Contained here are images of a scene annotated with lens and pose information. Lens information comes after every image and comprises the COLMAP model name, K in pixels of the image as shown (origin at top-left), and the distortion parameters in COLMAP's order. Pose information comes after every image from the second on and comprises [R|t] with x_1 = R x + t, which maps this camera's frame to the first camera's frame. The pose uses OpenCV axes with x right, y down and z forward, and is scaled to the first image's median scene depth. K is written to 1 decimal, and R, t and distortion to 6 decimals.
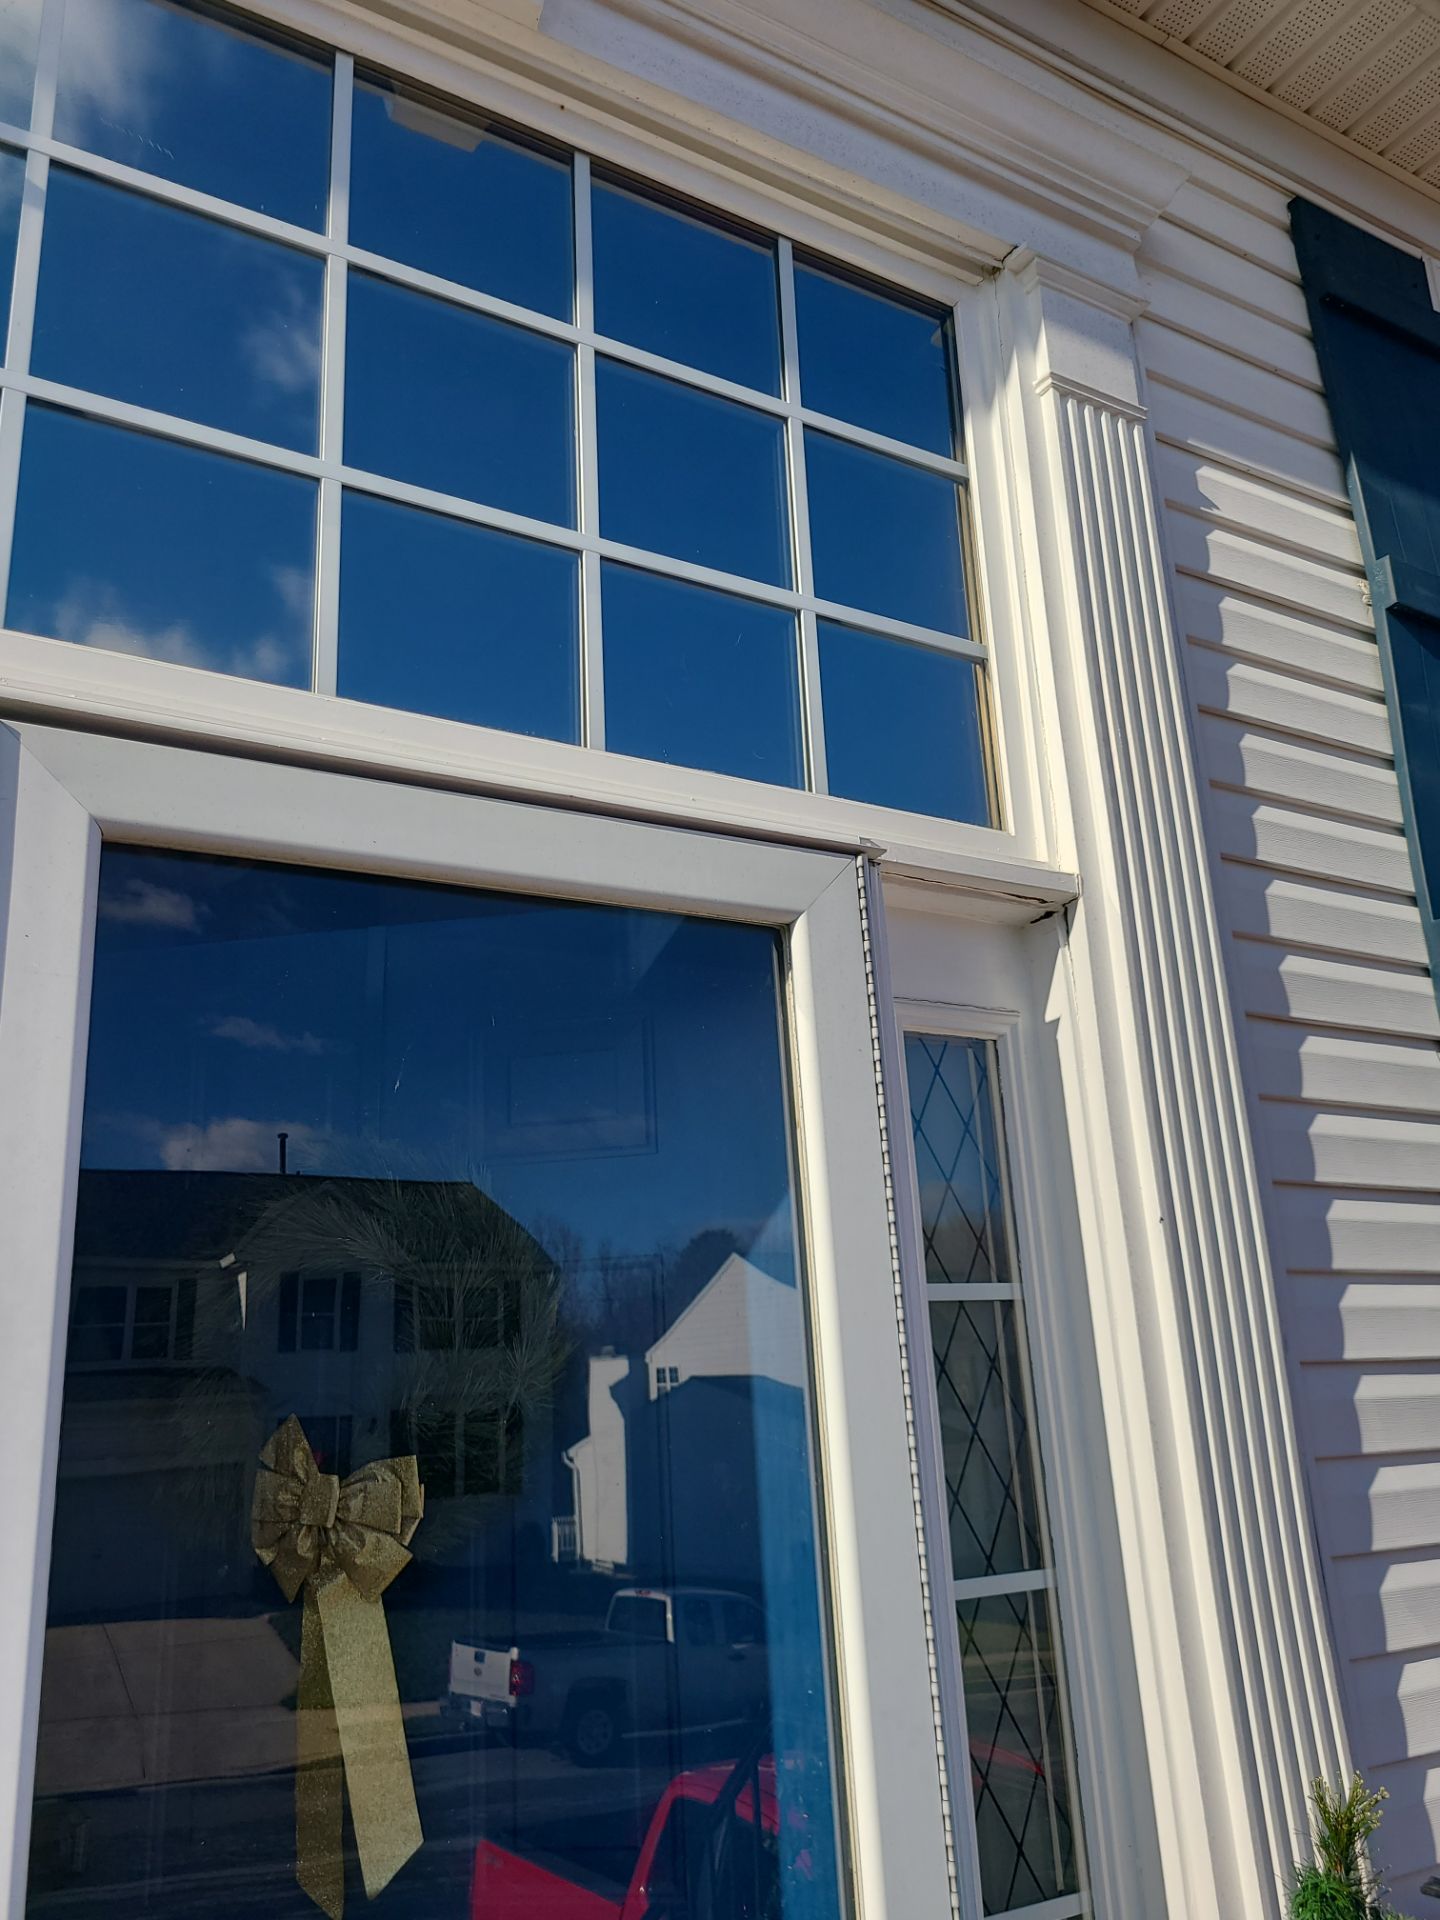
lens RADIAL K [[1493.6, 0, 731.2], [0, 1493.6, 992.7], [0, 0, 1]] dist [0.017395, -0.006829]
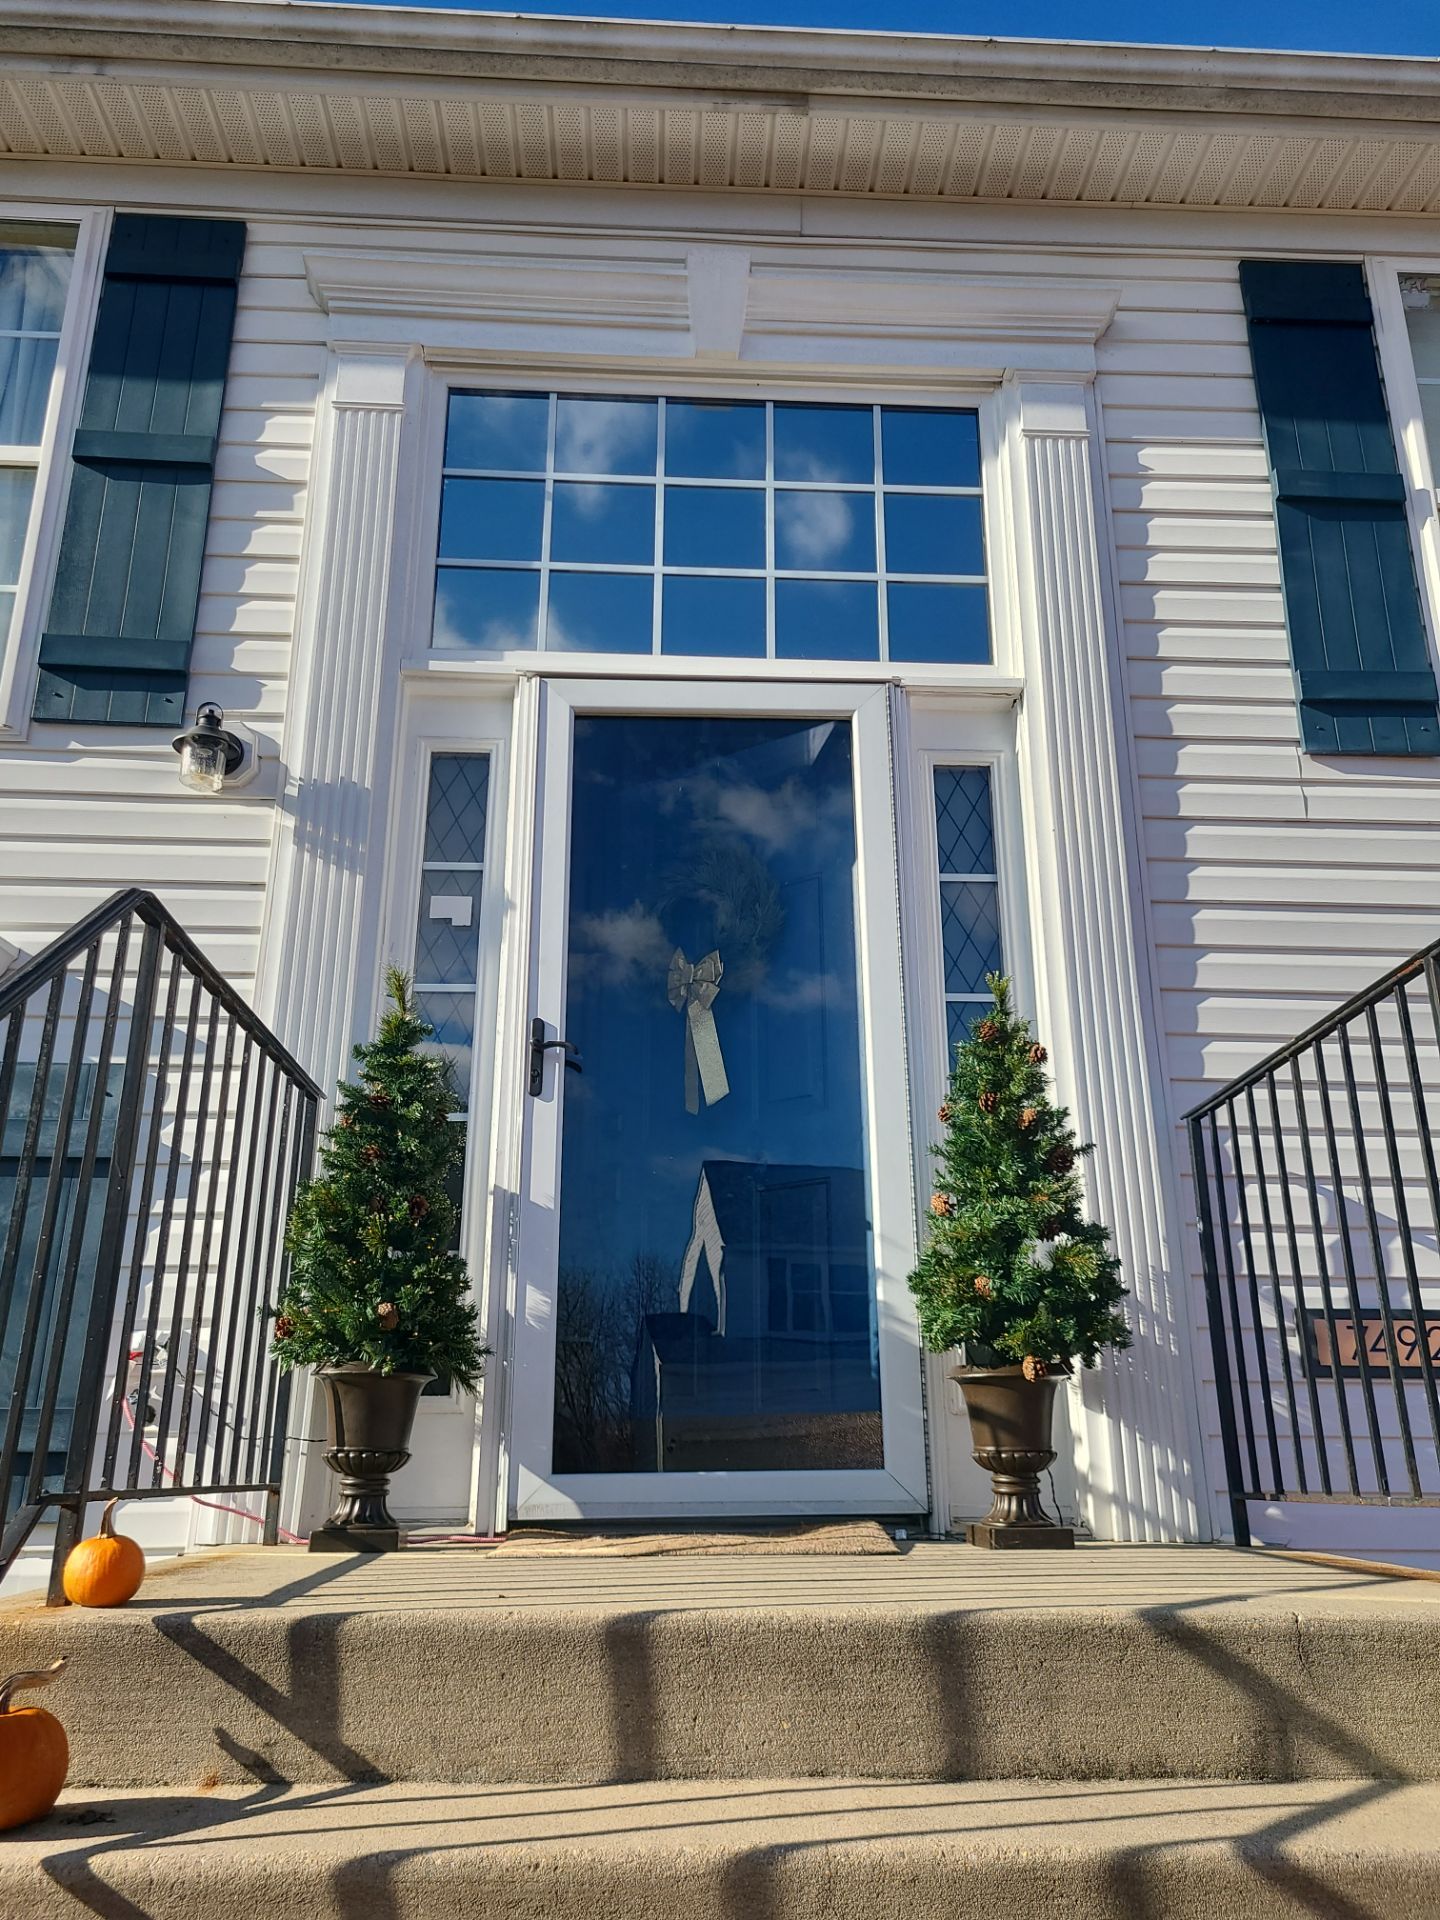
lens RADIAL K [[1438.4, 0, 714.3], [0, 1438.4, 992.4], [0, 0, 1]] dist [0.055250, -0.038439]
pose [[0.883930, -0.089552, -0.458963, 0.708615], [0.079635, 0.995982, -0.040962, 0.384273], [0.460788, -0.000342, 0.887510, -0.915707]]
